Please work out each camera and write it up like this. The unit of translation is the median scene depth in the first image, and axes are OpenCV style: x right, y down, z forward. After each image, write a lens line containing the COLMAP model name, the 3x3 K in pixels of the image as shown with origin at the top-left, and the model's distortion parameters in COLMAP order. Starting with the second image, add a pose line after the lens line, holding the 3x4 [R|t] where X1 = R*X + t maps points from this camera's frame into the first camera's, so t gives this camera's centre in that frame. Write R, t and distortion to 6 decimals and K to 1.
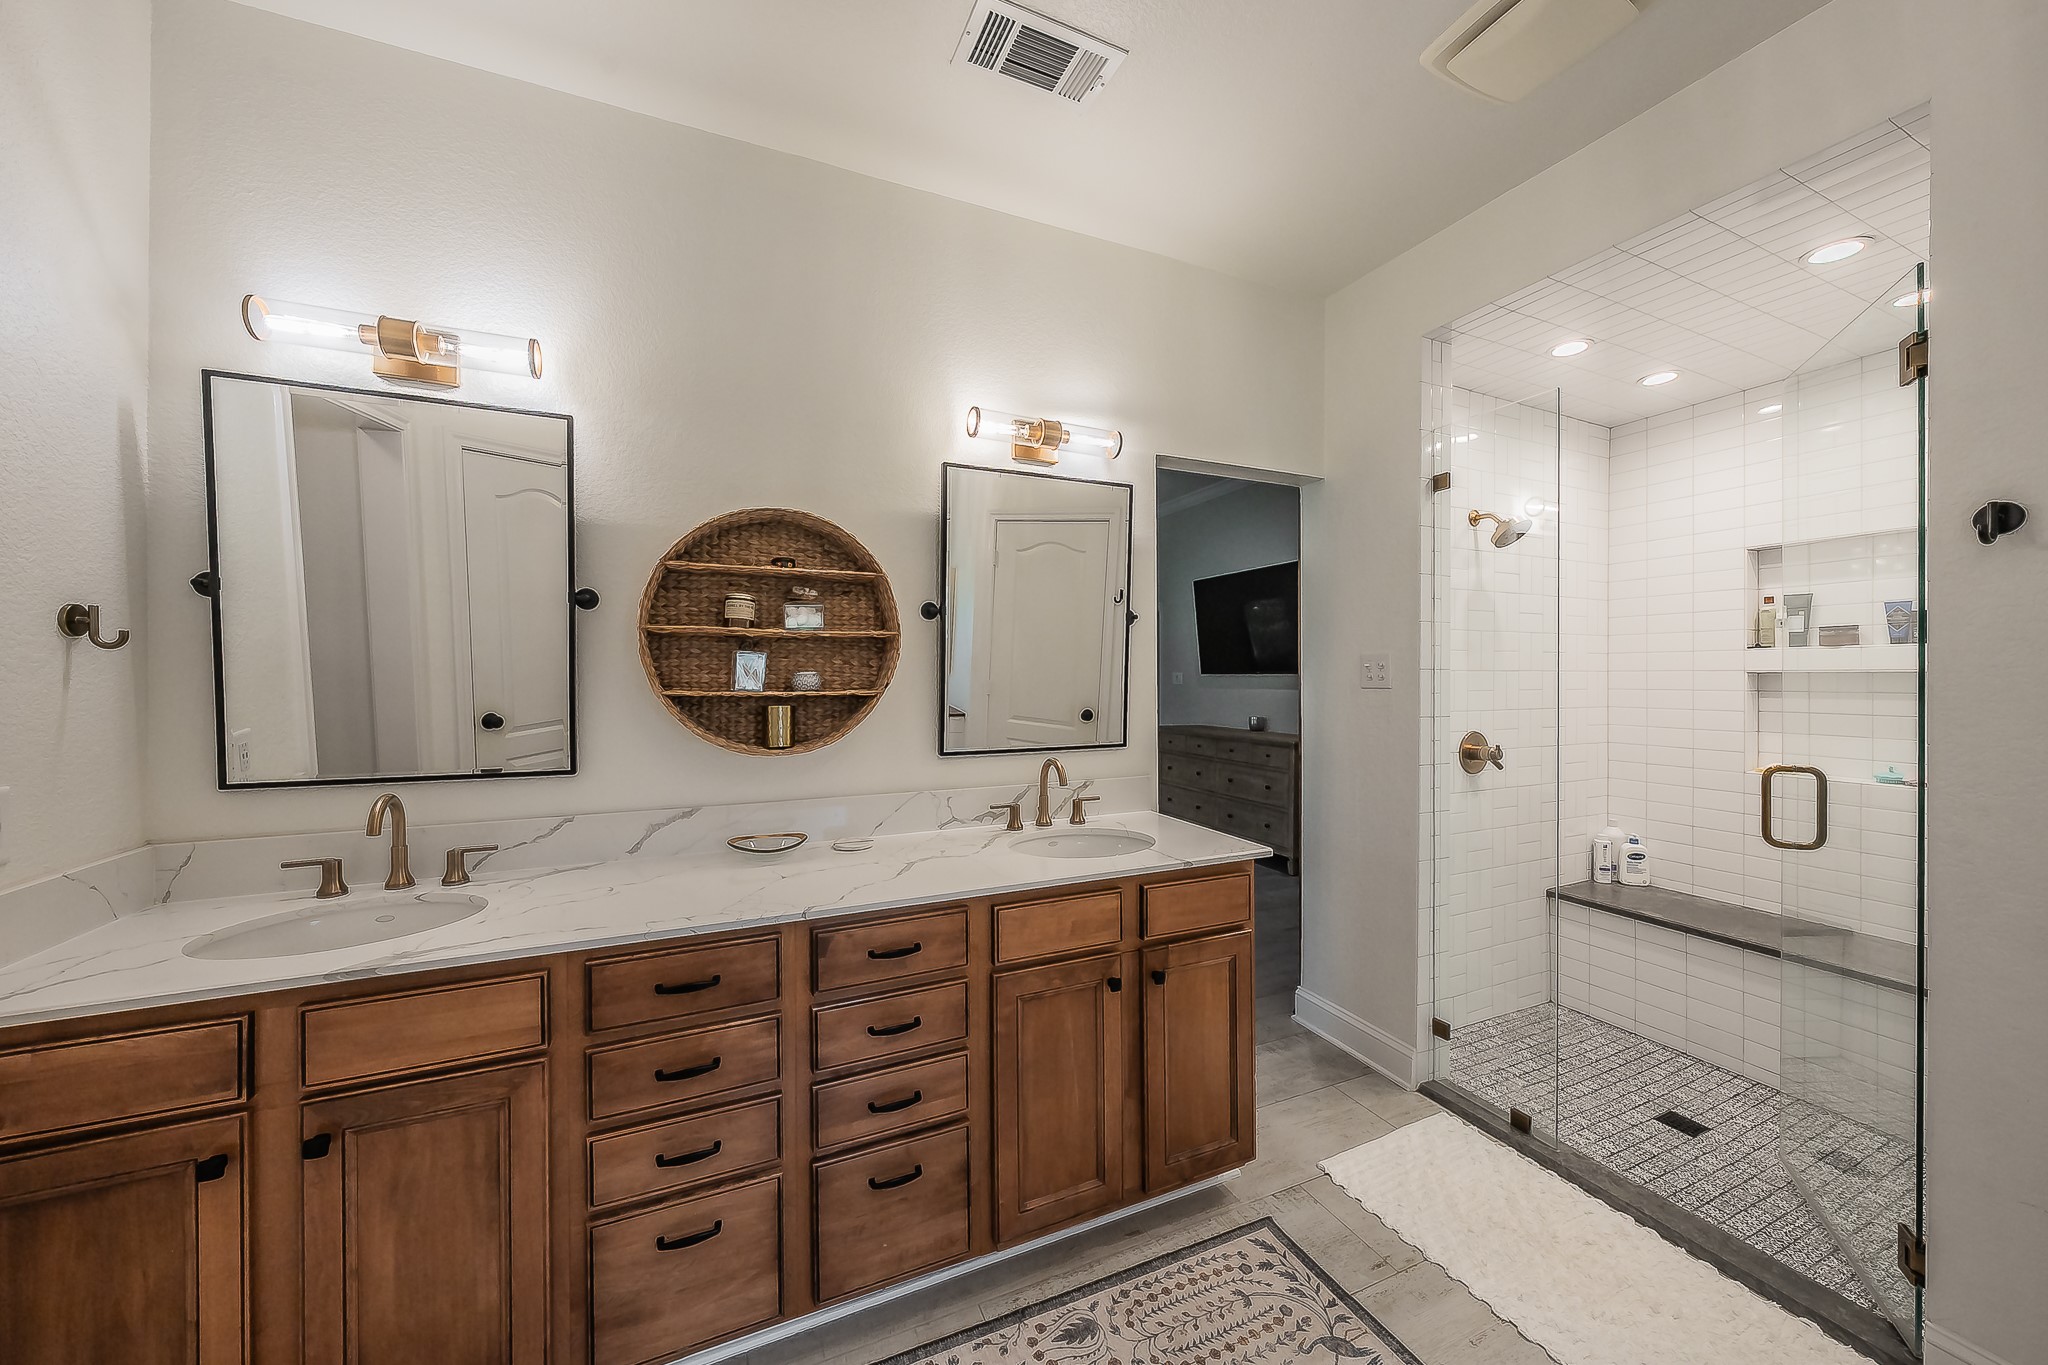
lens RADIAL K [[723.4, 0, 1020.6], [0, 723.4, 680.3], [0, 0, 1]] dist [-0.002031, 0.000071]
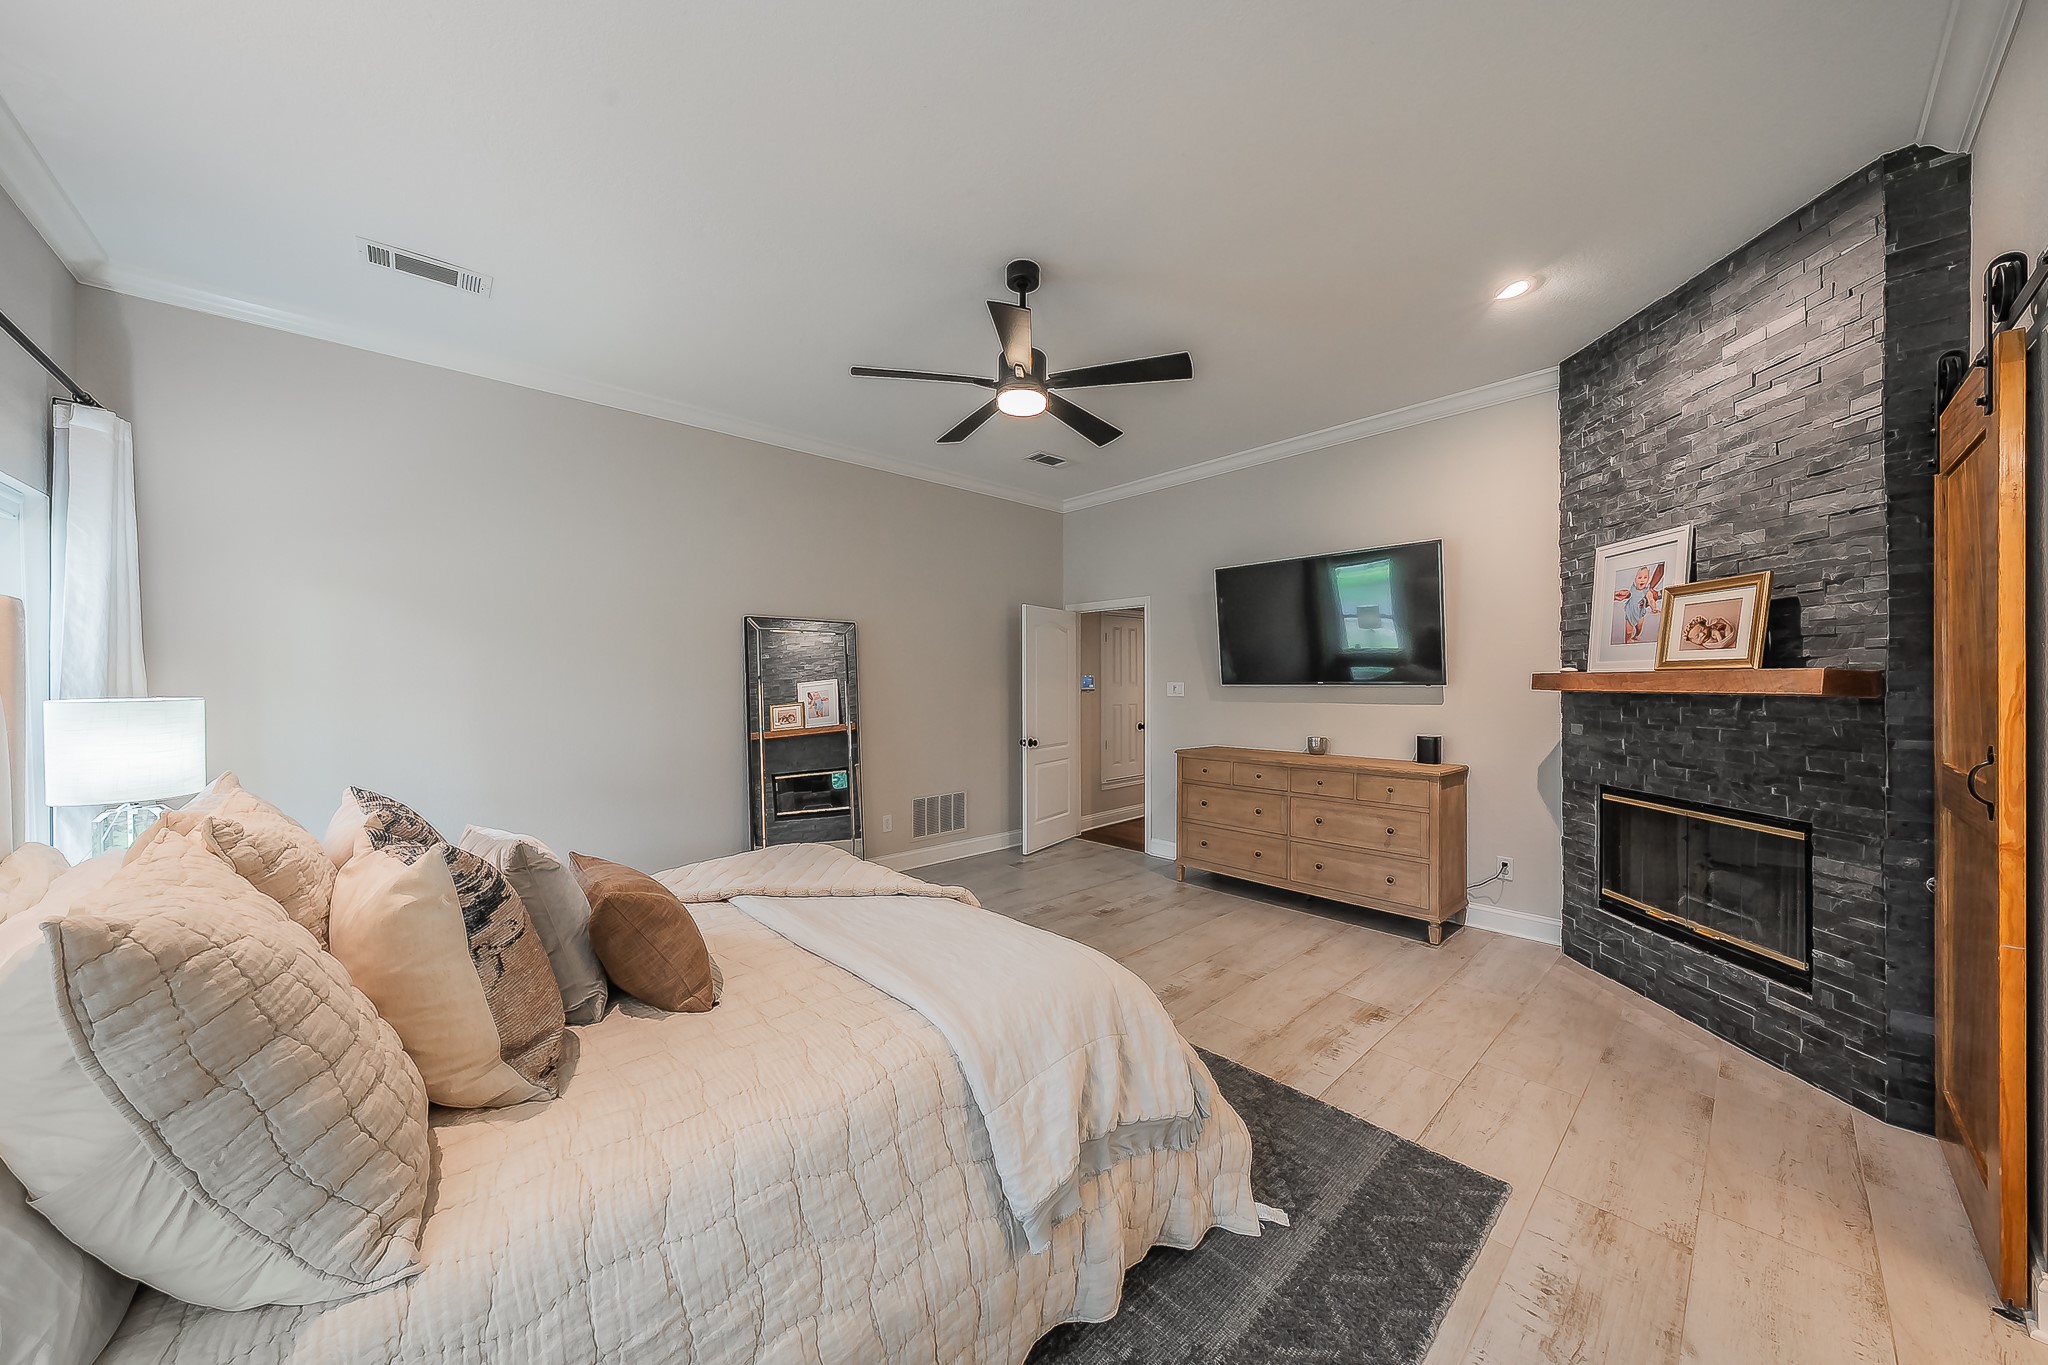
lens RADIAL K [[697.9, 0, 1014.0], [0, 697.9, 678.6], [0, 0, 1]] dist [-0.000519, 0.000140]
pose [[0.945550, -0.000342, 0.325478, -0.663060], [0.003250, 0.999960, -0.008391, -0.026090], [-0.325462, 0.008992, 0.945513, 0.966606]]
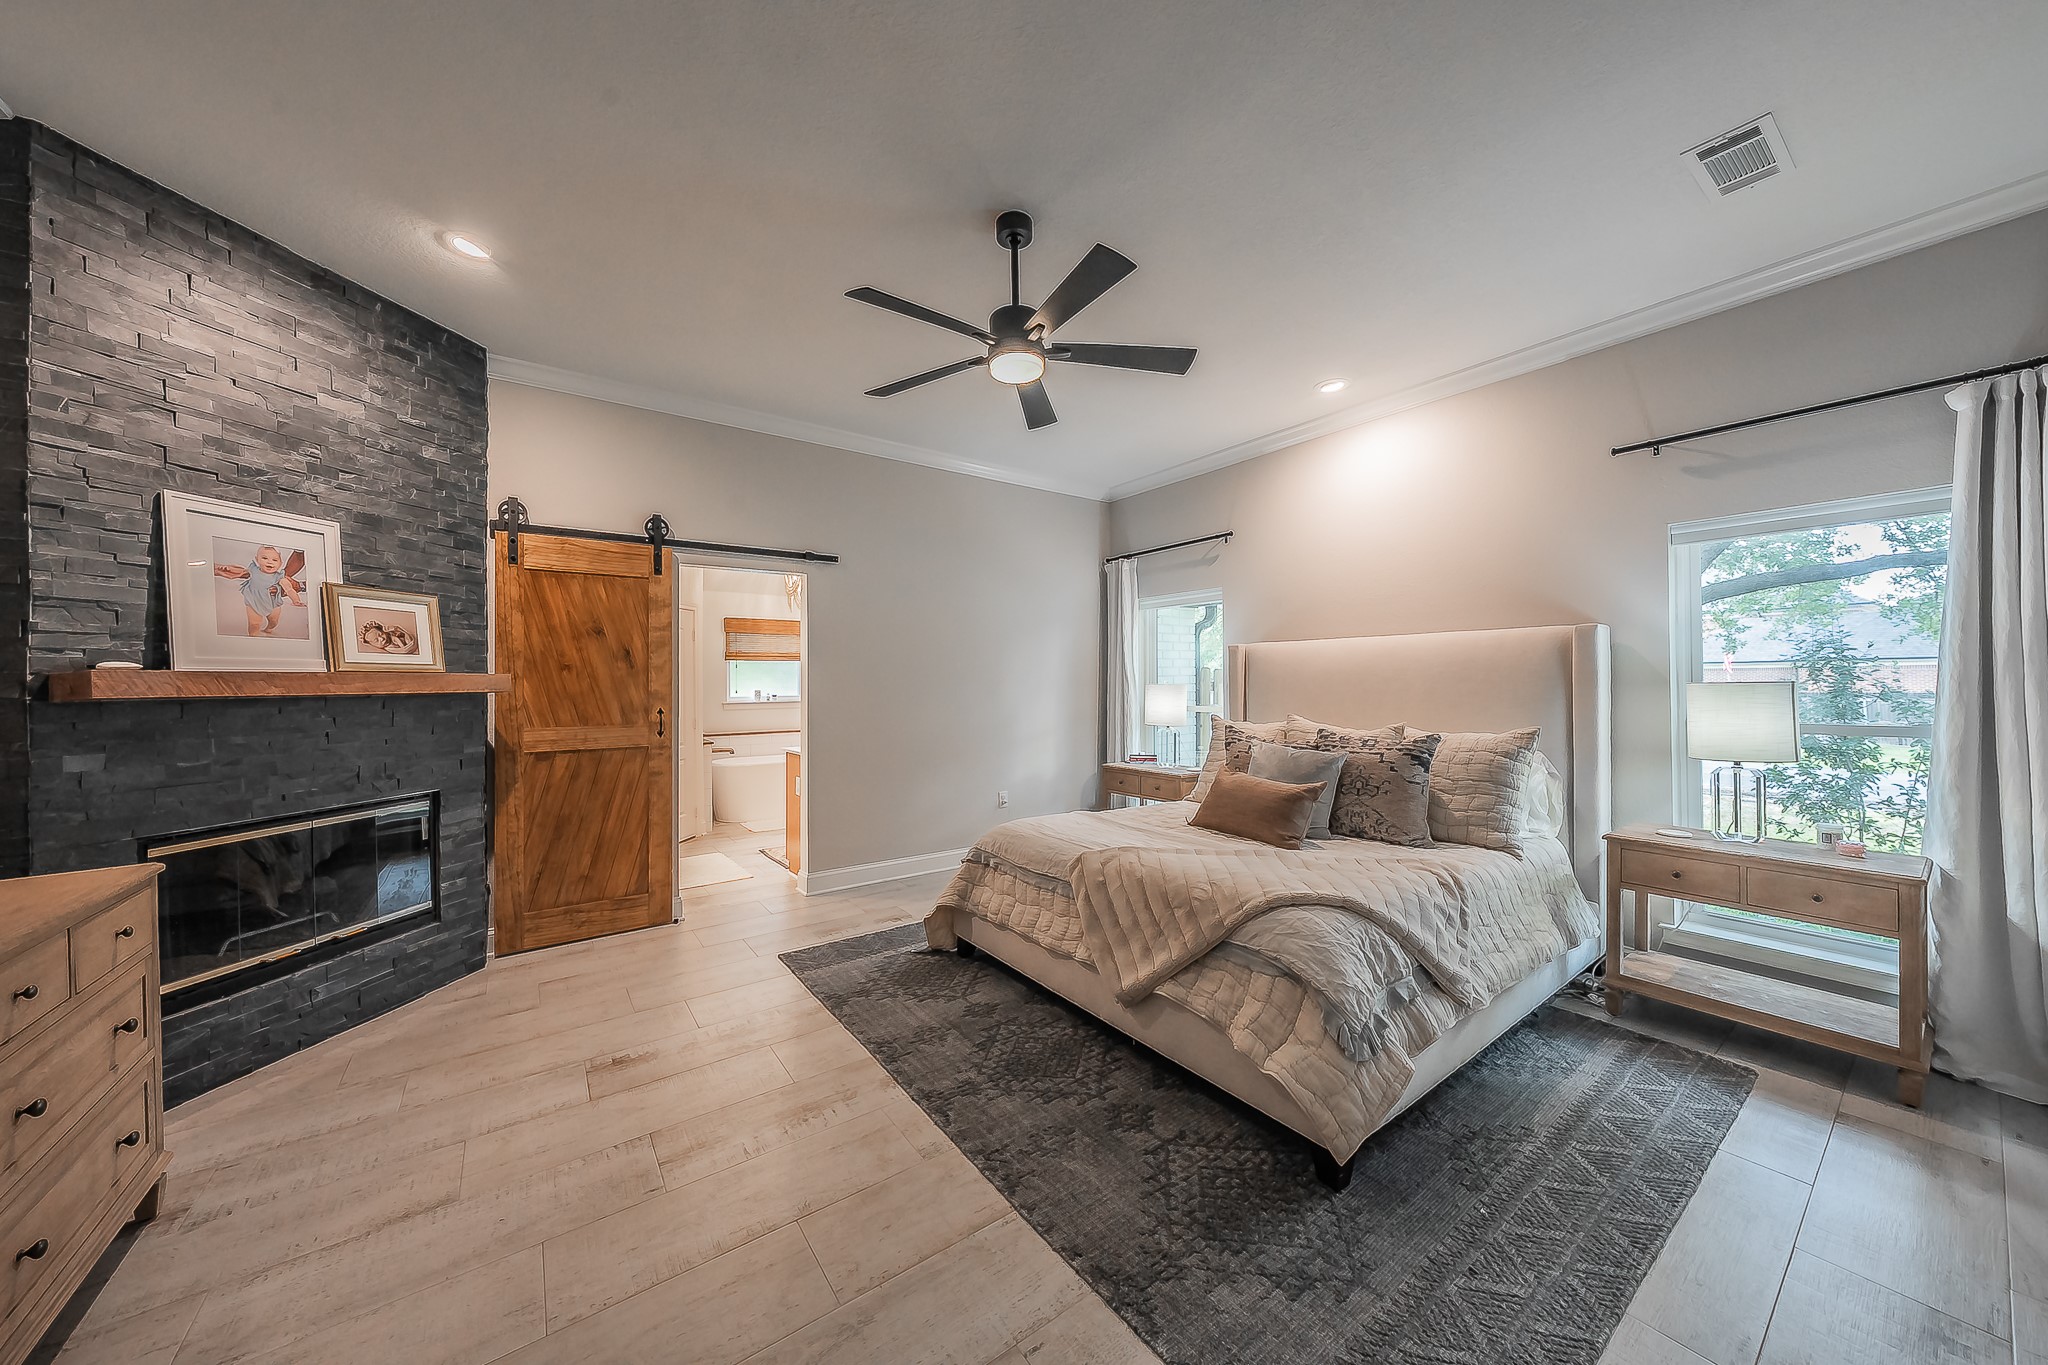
lens RADIAL K [[697.9, 0, 1014.0], [0, 697.9, 678.6], [0, 0, 1]] dist [-0.000519, 0.000140]
pose [[-0.975684, 0.005884, -0.219104, 0.030636], [0.006059, 0.999982, -0.000126, -0.029146], [0.219099, -0.001450, -0.975702, 3.295611]]
